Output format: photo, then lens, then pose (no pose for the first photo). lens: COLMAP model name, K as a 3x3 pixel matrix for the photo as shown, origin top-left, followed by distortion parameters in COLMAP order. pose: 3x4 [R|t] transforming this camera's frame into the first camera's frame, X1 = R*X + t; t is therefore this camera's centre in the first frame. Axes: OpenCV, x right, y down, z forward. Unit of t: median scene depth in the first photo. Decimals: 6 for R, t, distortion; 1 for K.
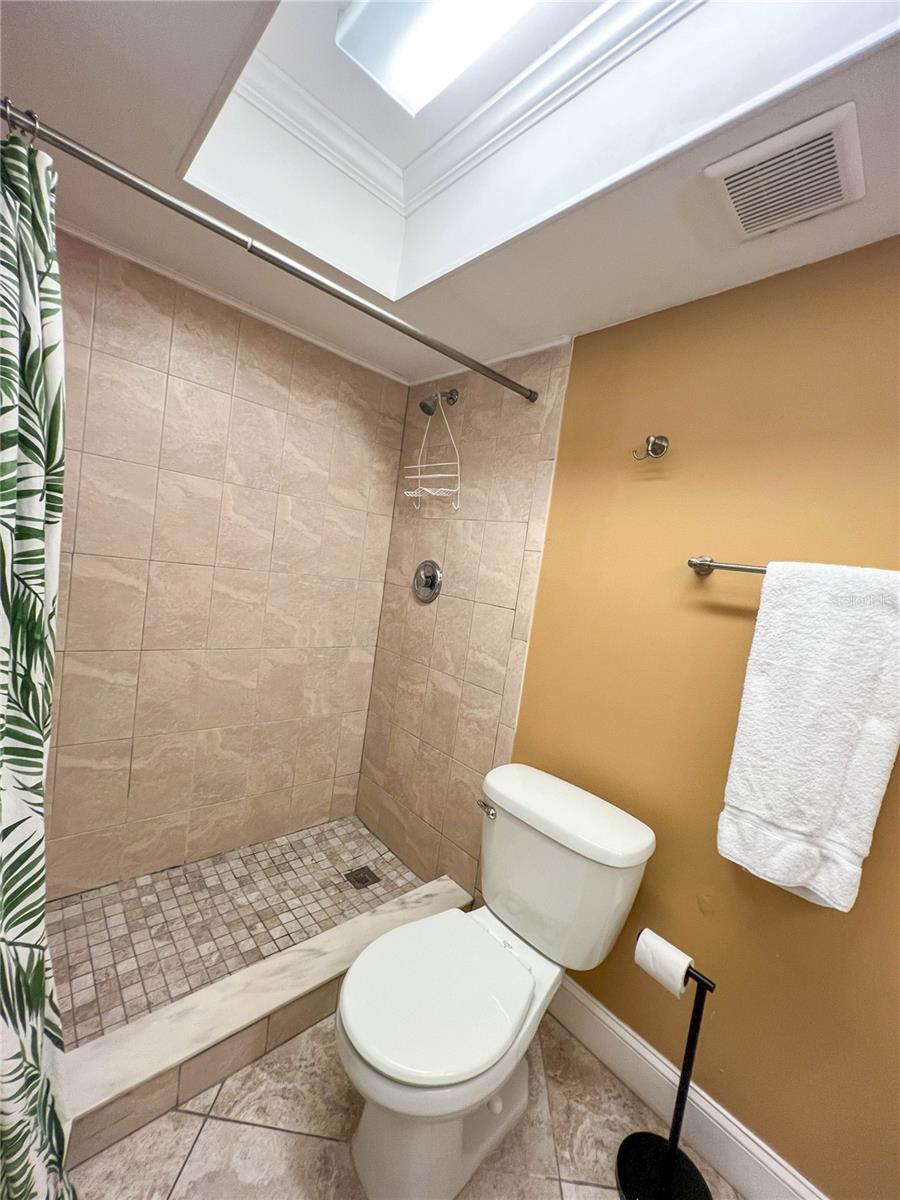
lens RADIAL K [[482.9, 0, 447.0], [0, 482.9, 596.4], [0, 0, 1]] dist [-0.000855, 0.000226]
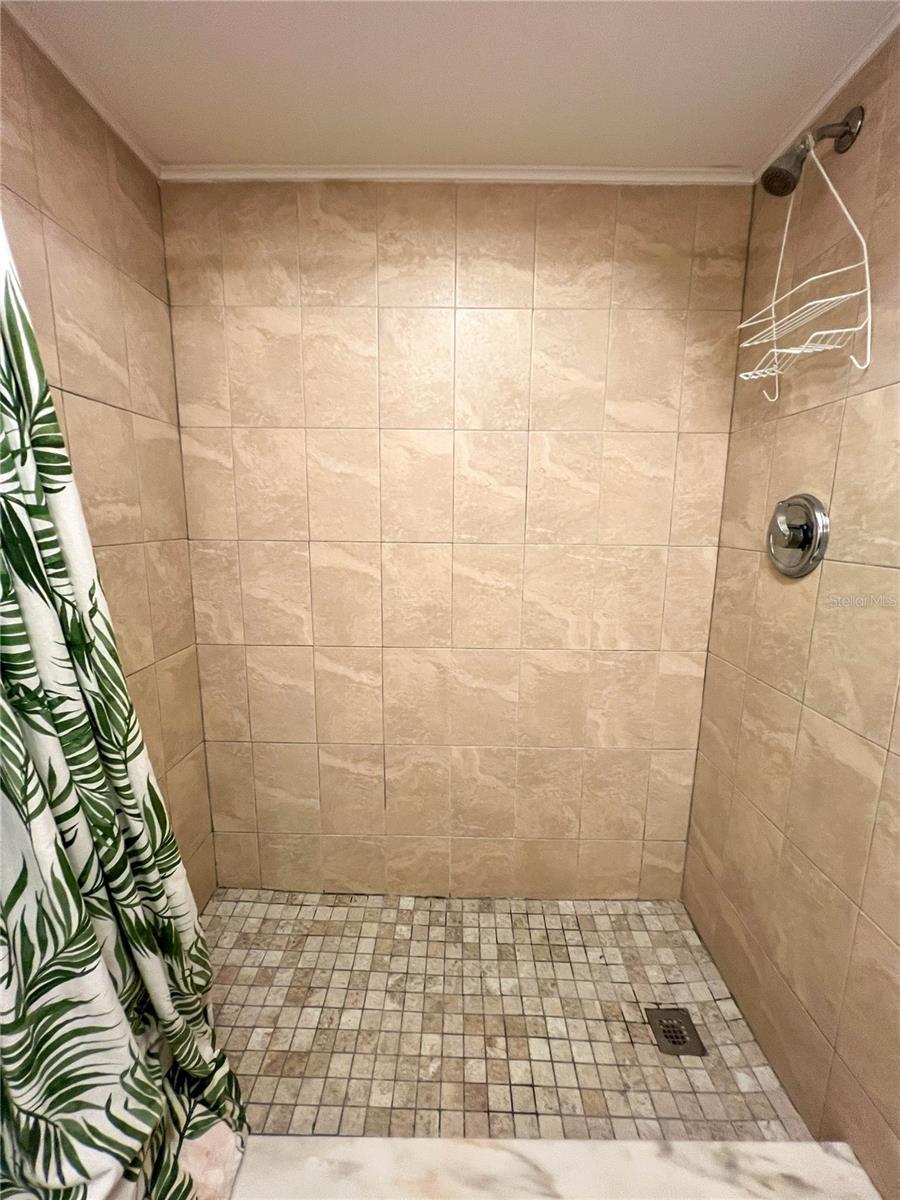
lens RADIAL K [[479.1, 0, 454.7], [0, 479.1, 598.0], [0, 0, 1]] dist [-0.002207, 0.000624]
pose [[0.731262, -0.012384, -0.681985, 0.041705], [0.044596, 0.998564, 0.029685, 0.003141], [0.680638, -0.052121, 0.730764, 0.392574]]
